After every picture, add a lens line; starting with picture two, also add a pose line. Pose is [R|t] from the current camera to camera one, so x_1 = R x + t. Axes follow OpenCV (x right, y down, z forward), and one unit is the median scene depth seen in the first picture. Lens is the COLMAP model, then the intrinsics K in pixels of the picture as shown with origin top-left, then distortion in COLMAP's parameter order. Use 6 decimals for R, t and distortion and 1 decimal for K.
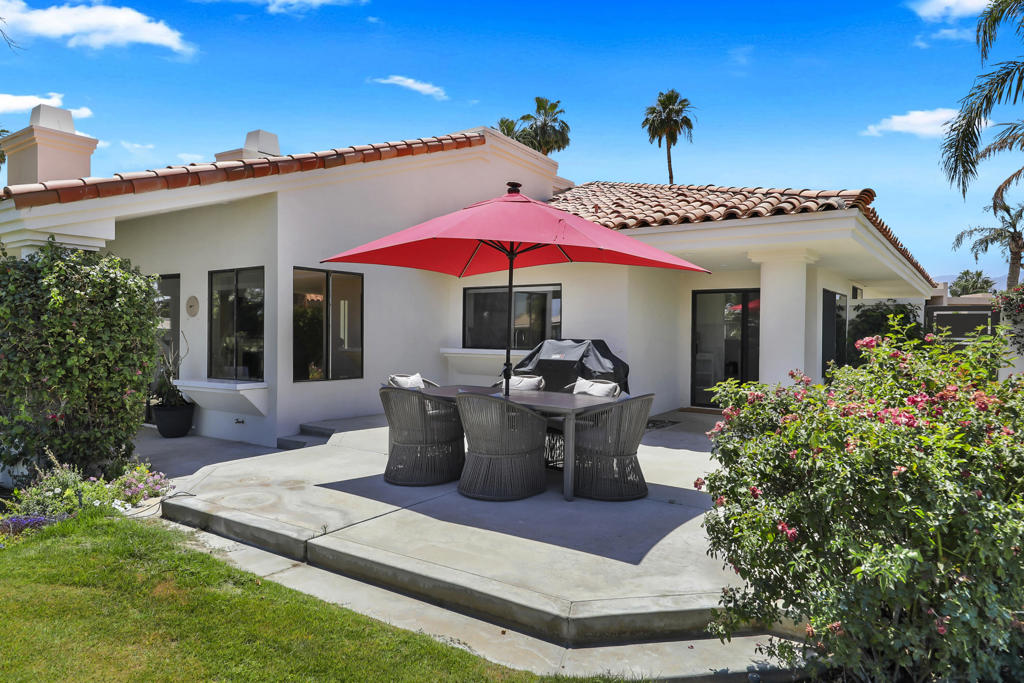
lens RADIAL K [[664.9, 0, 511.7], [0, 664.9, 344.0], [0, 0, 1]] dist [0.012390, 0.001887]
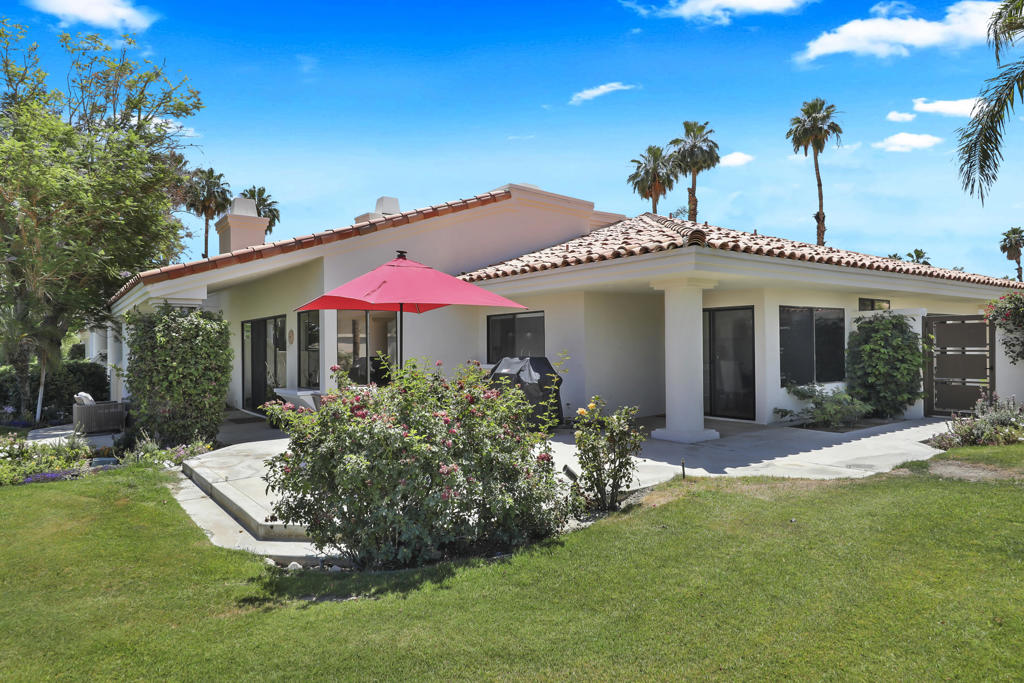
lens RADIAL K [[626.1, 0, 515.5], [0, 626.1, 342.4], [0, 0, 1]] dist [0.017928, 0.000081]
pose [[0.945639, -0.021210, -0.324527, 0.267725], [0.015105, 0.999659, -0.021320, -0.005562], [0.324869, 0.015259, 0.945636, -0.075366]]
